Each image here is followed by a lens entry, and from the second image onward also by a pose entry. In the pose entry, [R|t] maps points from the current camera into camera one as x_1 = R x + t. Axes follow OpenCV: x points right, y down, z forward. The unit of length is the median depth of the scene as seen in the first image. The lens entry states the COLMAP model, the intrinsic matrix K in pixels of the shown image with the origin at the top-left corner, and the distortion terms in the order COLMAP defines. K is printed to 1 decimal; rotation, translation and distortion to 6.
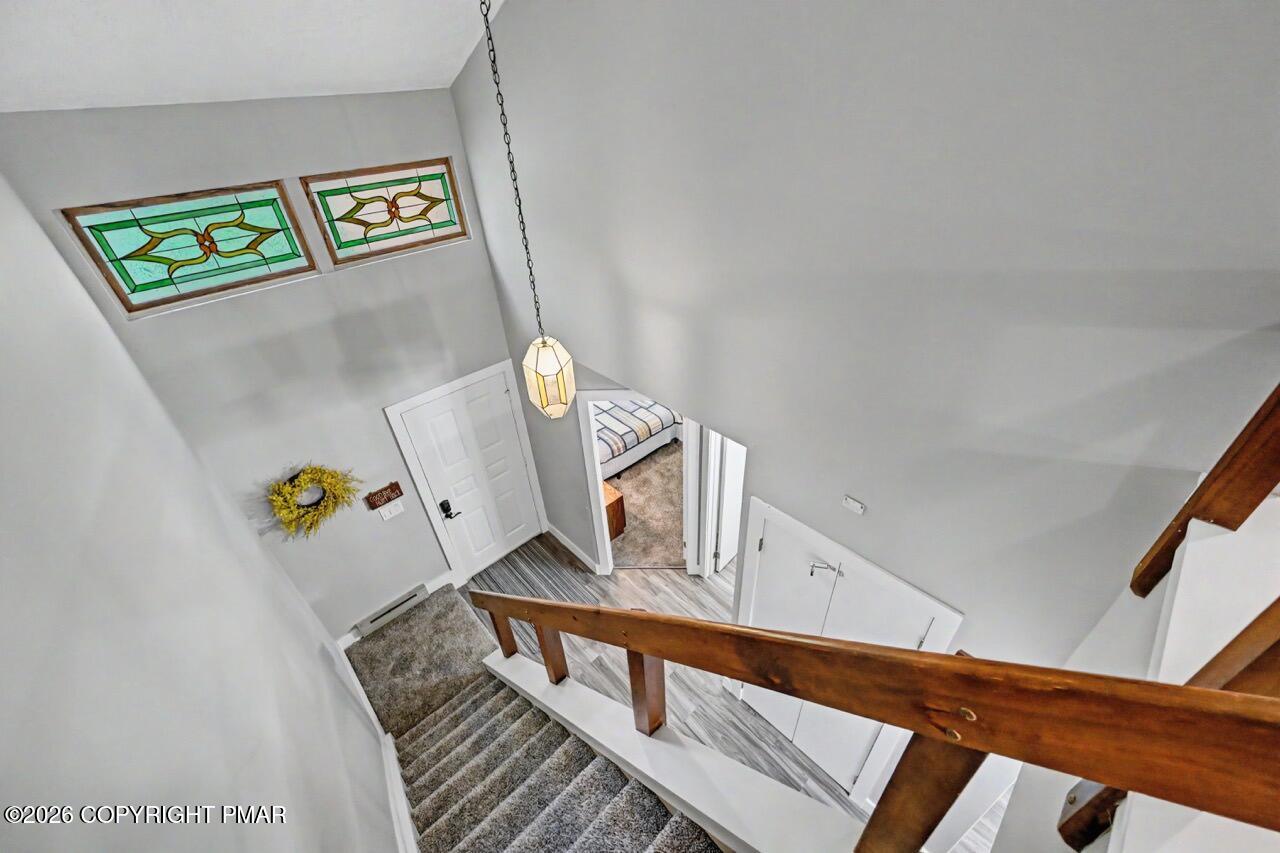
lens RADIAL K [[508.8, 0, 641.3], [0, 508.8, 433.2], [0, 0, 1]] dist [0.000557, 0.000104]
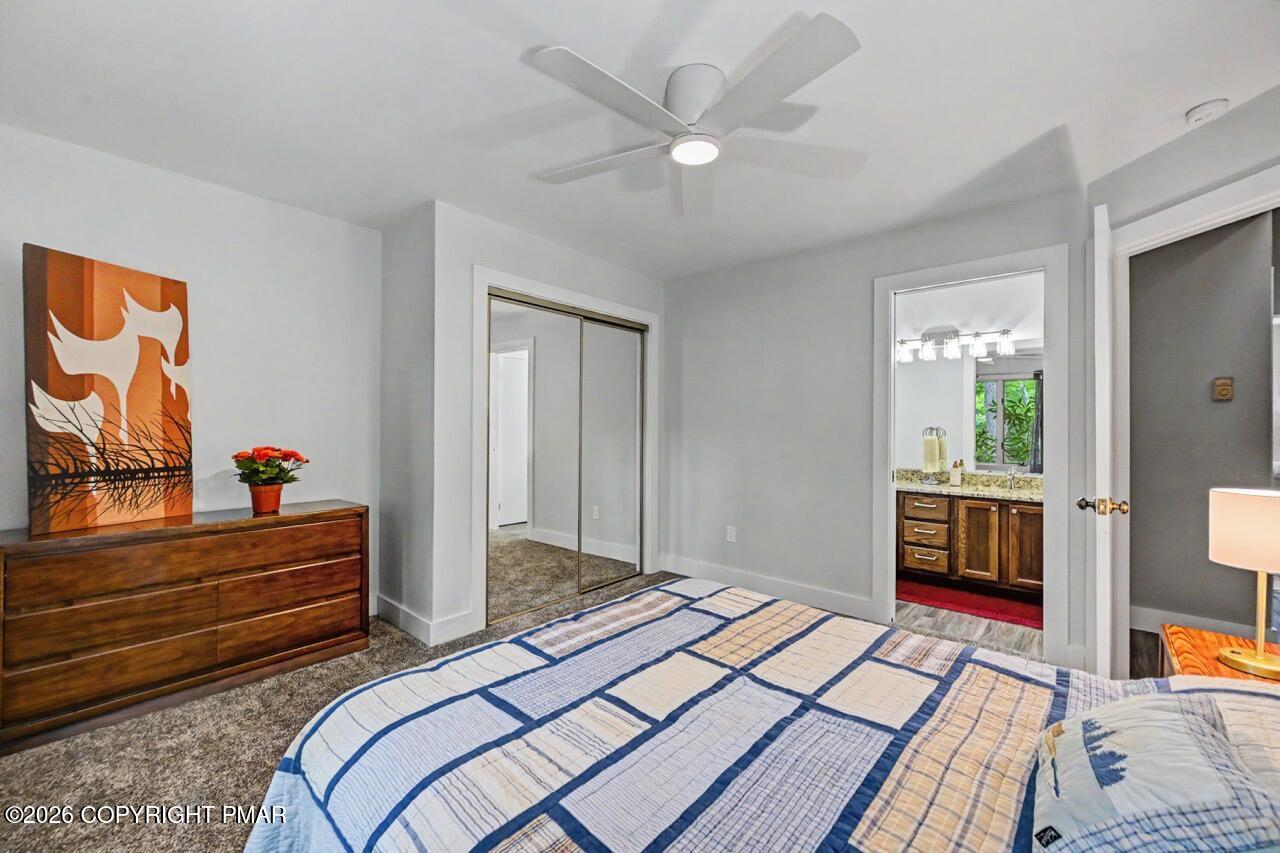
lens RADIAL K [[508.4, 0, 640.0], [0, 508.4, 426.5], [0, 0, 1]] dist [-0.001400, -0.000178]
pose [[-0.091692, 0.047040, 0.994676, -0.459592], [0.585770, 0.810326, 0.015676, -0.249196], [-0.805274, 0.584089, -0.101855, 1.680271]]
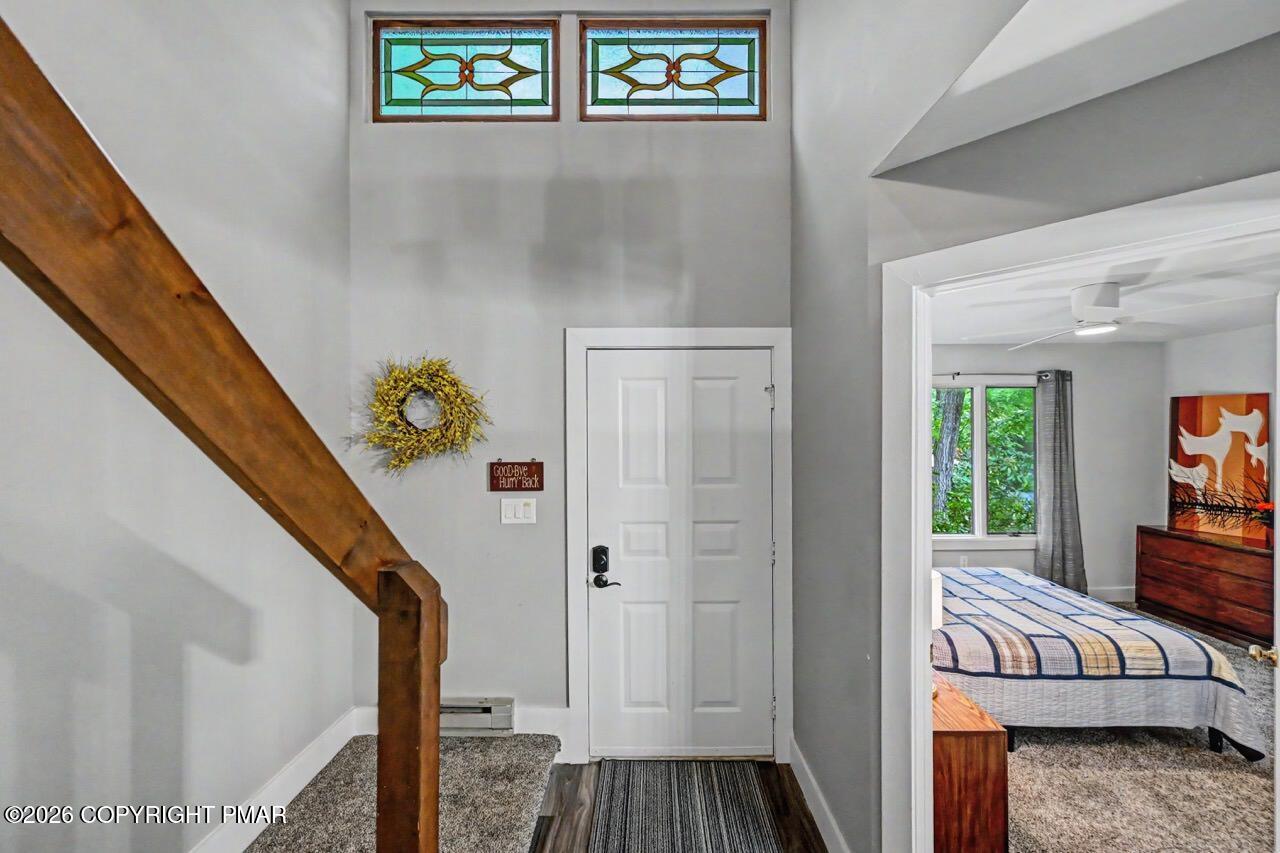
lens RADIAL K [[508.8, 0, 641.3], [0, 508.8, 433.2], [0, 0, 1]] dist [0.000557, 0.000104]
pose [[0.726341, 0.043504, -0.685956, 0.016396], [-0.427879, 0.809655, -0.401720, 0.280692], [0.537911, 0.585292, 0.606700, 0.735247]]
